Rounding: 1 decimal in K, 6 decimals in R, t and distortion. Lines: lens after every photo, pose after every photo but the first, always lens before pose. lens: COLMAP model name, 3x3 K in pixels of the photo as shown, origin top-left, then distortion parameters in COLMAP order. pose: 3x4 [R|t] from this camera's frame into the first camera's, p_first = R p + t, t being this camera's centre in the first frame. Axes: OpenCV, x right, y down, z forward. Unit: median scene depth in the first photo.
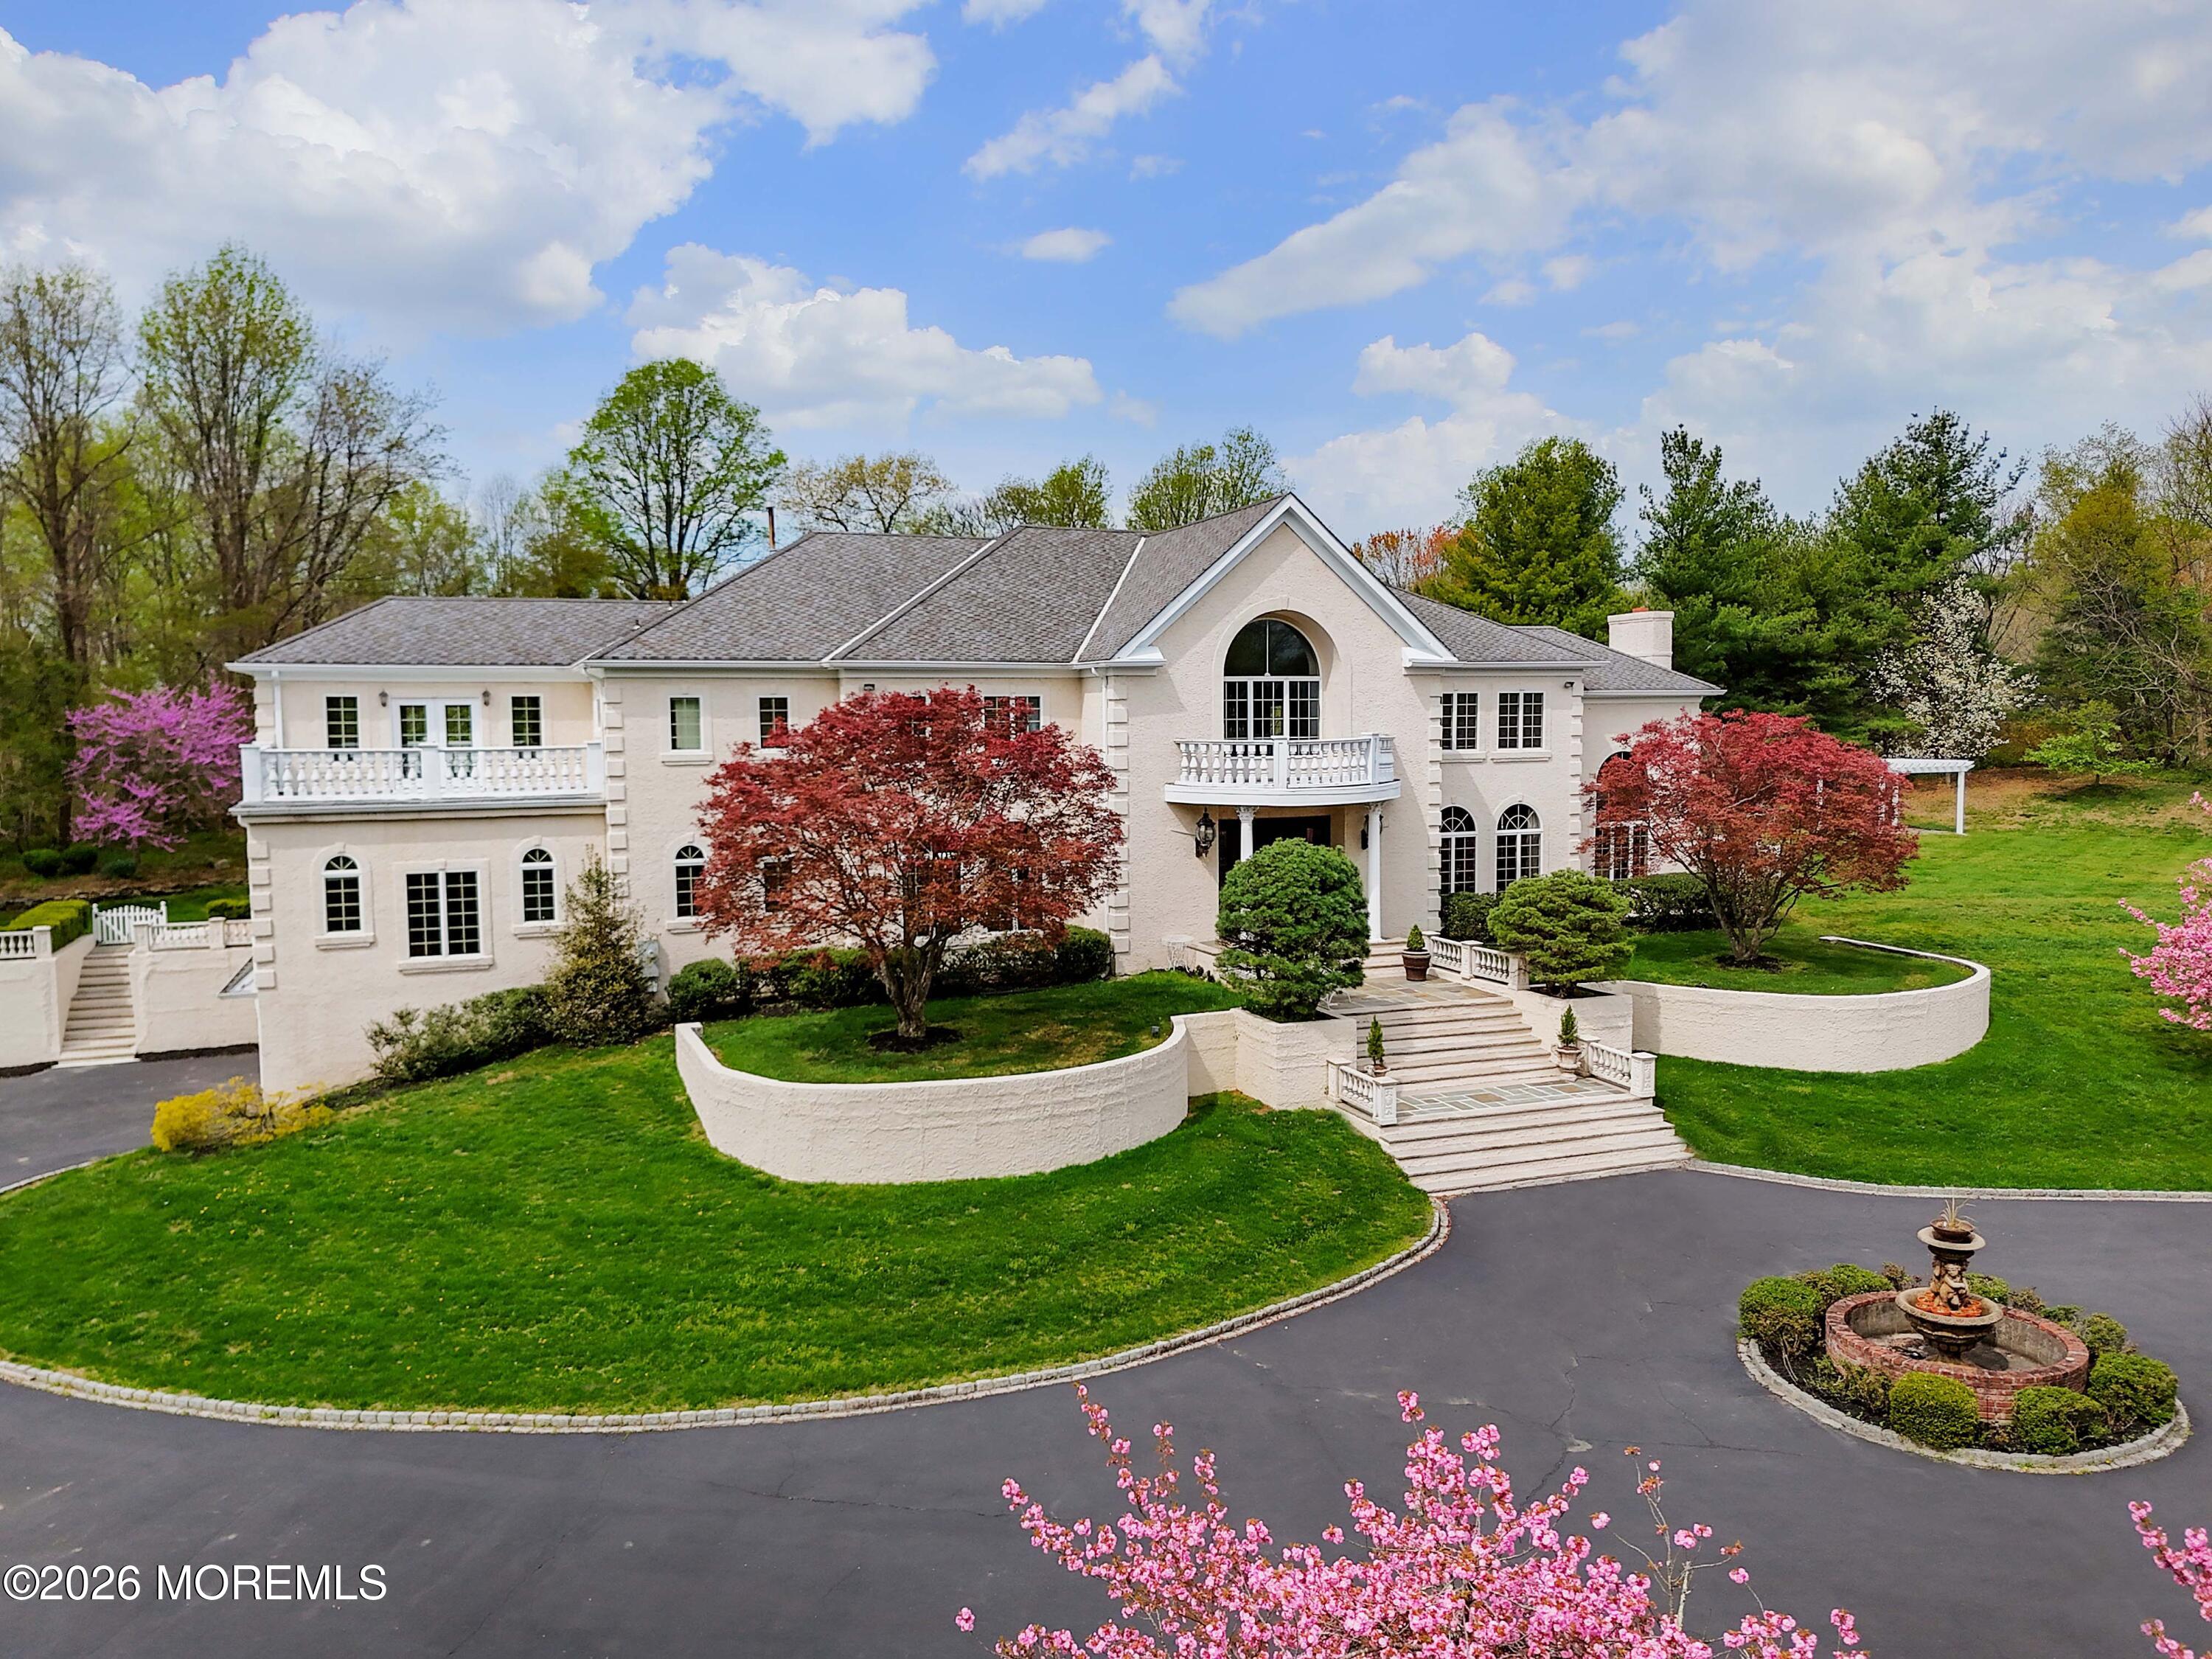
lens RADIAL K [[1607.9, 0, 1080.2], [0, 1607.9, 837.1], [0, 0, 1]] dist [0.036500, -0.006029]
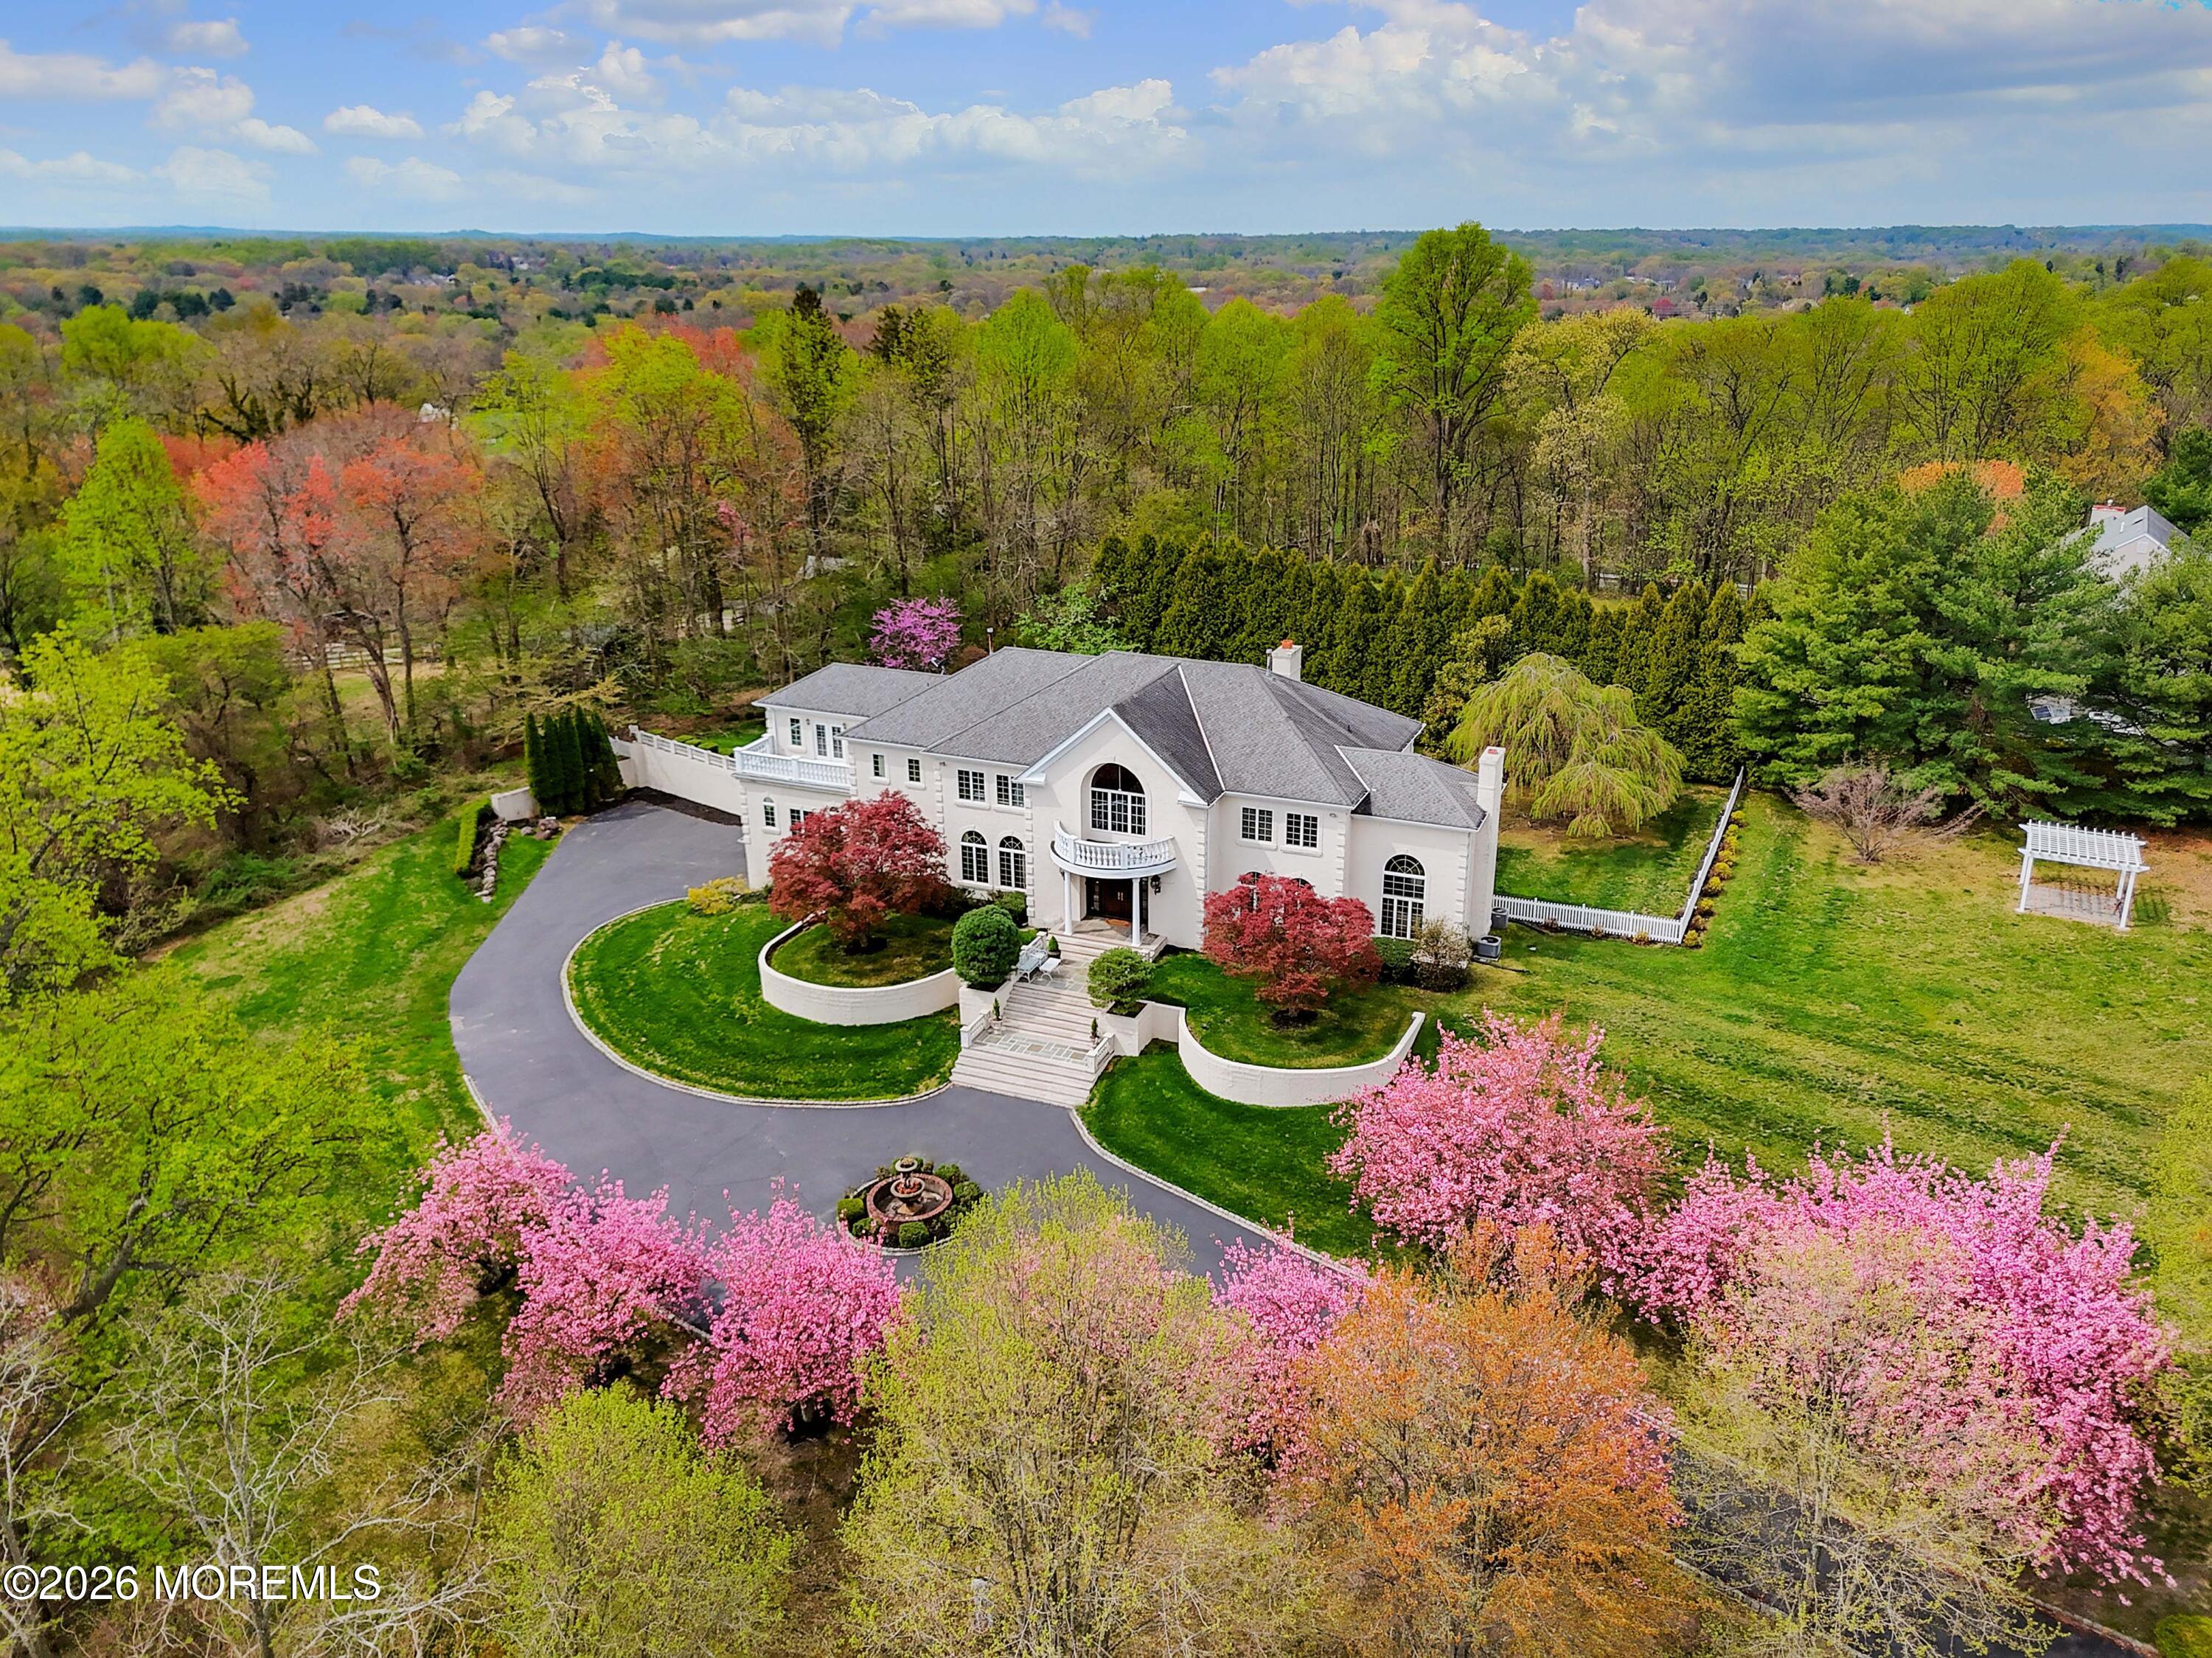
lens RADIAL K [[1601.7, 0, 1174.9], [0, 1601.7, 799.4], [0, 0, 1]] dist [0.062598, -0.060430]
pose [[0.740082, 0.238319, -0.628874, 1.463112], [-0.058274, 0.954314, 0.293070, -0.701646], [0.669987, -0.180249, 0.720158, -0.321253]]
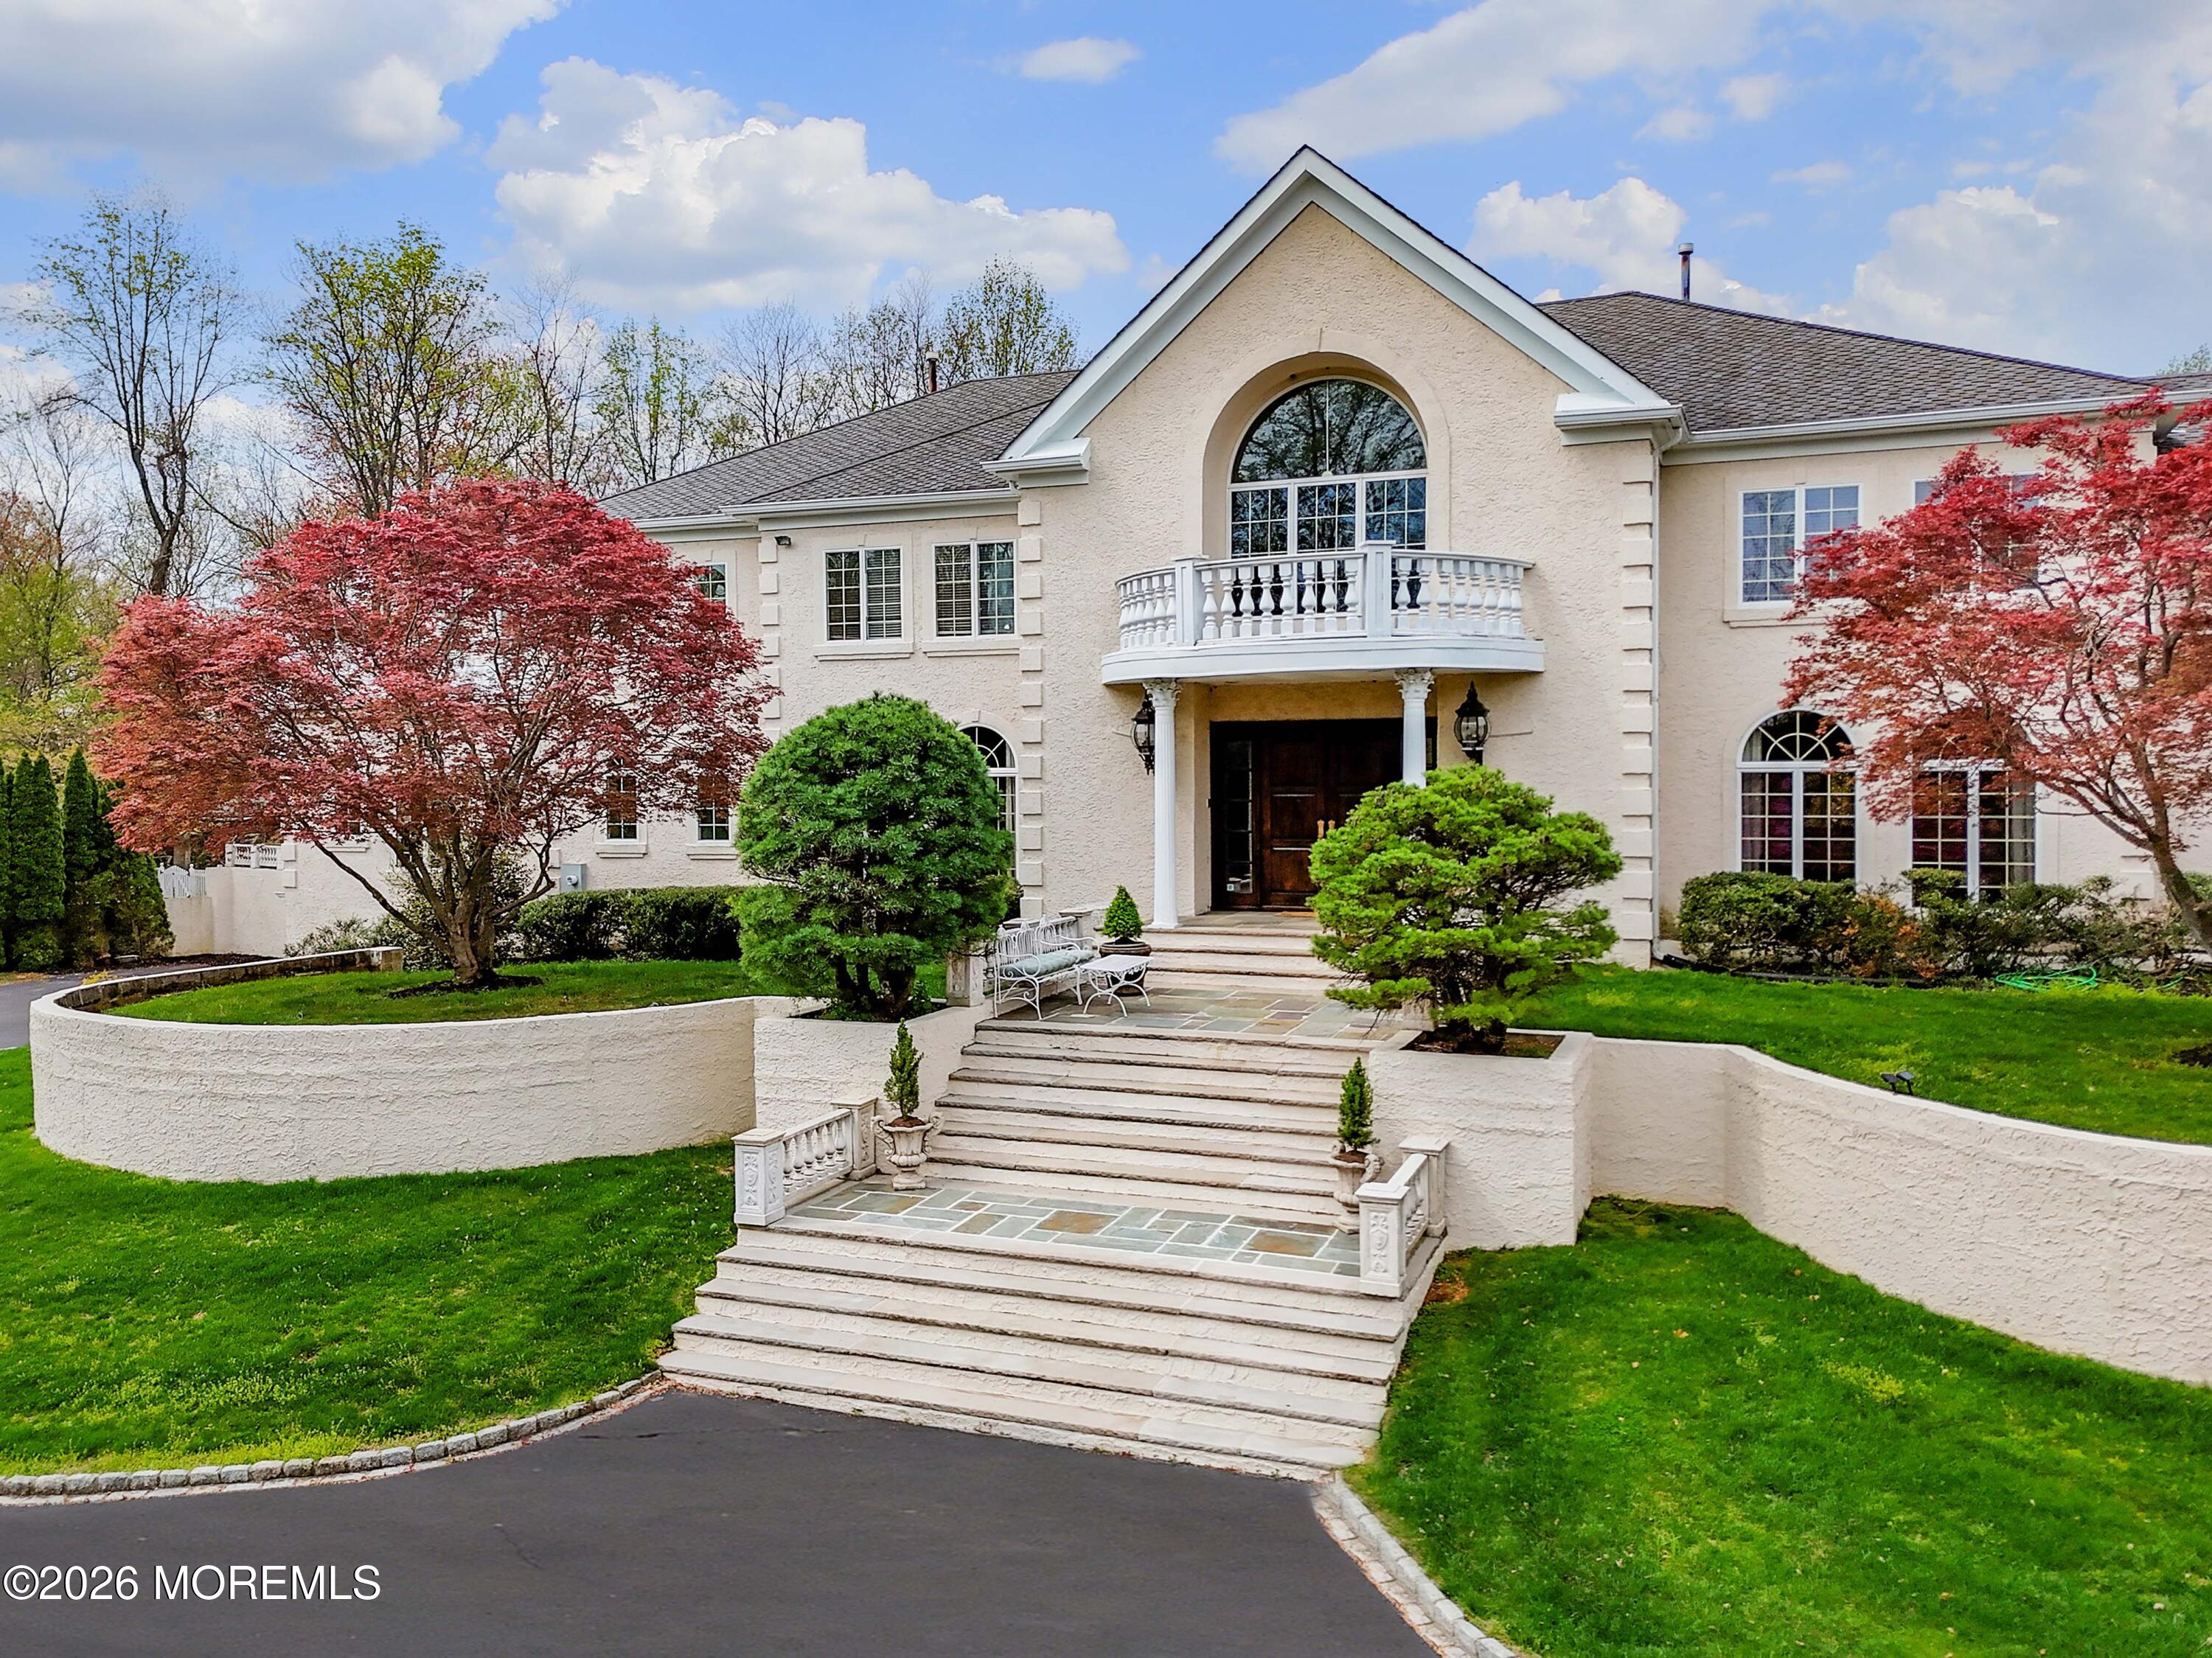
lens RADIAL K [[1605.2, 0, 1127.8], [0, 1605.2, 852.0], [0, 0, 1]] dist [0.066359, -0.052303]
pose [[0.741284, 0.031123, -0.670469, 0.503910], [-0.052822, 0.998531, -0.012049, 0.051657], [0.669109, 0.044348, 0.741840, 0.577822]]
